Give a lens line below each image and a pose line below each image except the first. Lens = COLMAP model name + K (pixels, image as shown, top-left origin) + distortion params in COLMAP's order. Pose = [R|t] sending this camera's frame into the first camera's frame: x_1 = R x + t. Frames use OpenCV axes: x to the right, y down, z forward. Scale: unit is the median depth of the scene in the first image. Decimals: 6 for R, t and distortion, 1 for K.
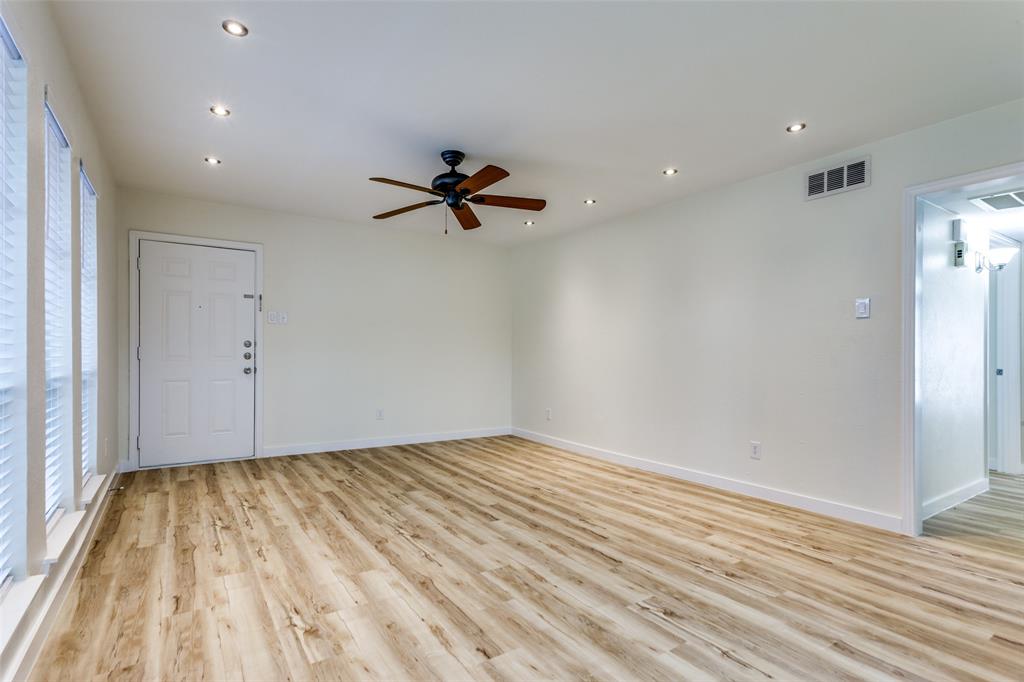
lens RADIAL K [[503.8, 0, 507.8], [0, 503.8, 348.5], [0, 0, 1]] dist [0.002592, 0.001655]
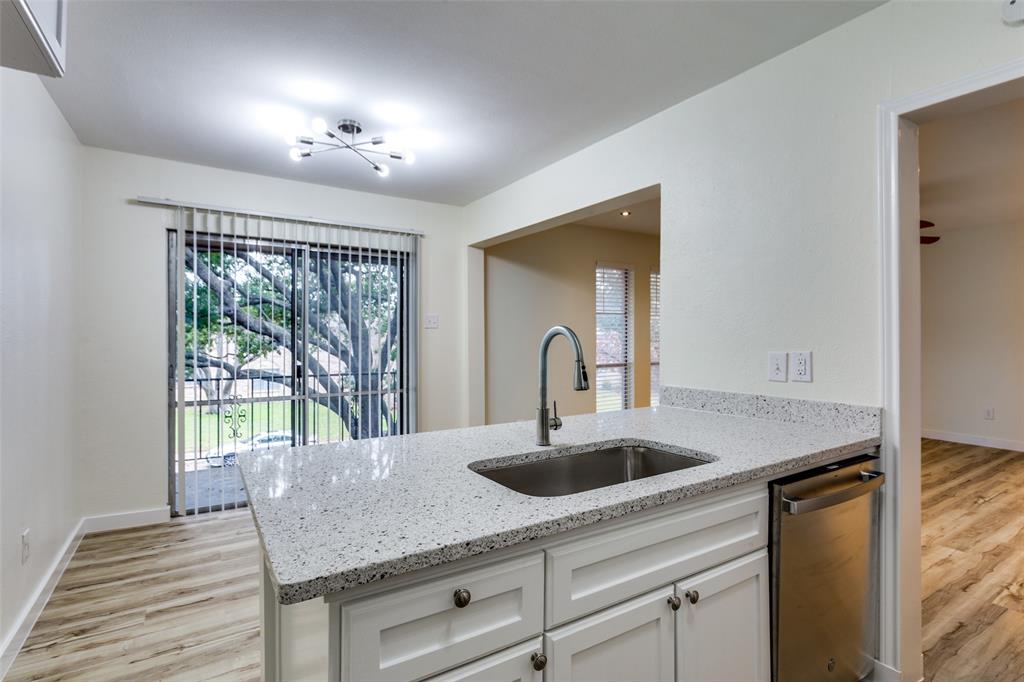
lens RADIAL K [[494.4, 0, 512.8], [0, 494.4, 338.9], [0, 0, 1]] dist [-0.000040, 0.001816]
pose [[-0.023828, 0.008356, -0.999681, 1.436976], [-0.001358, 0.999964, 0.008390, -0.053907], [0.999715, 0.001557, -0.023816, 0.148856]]
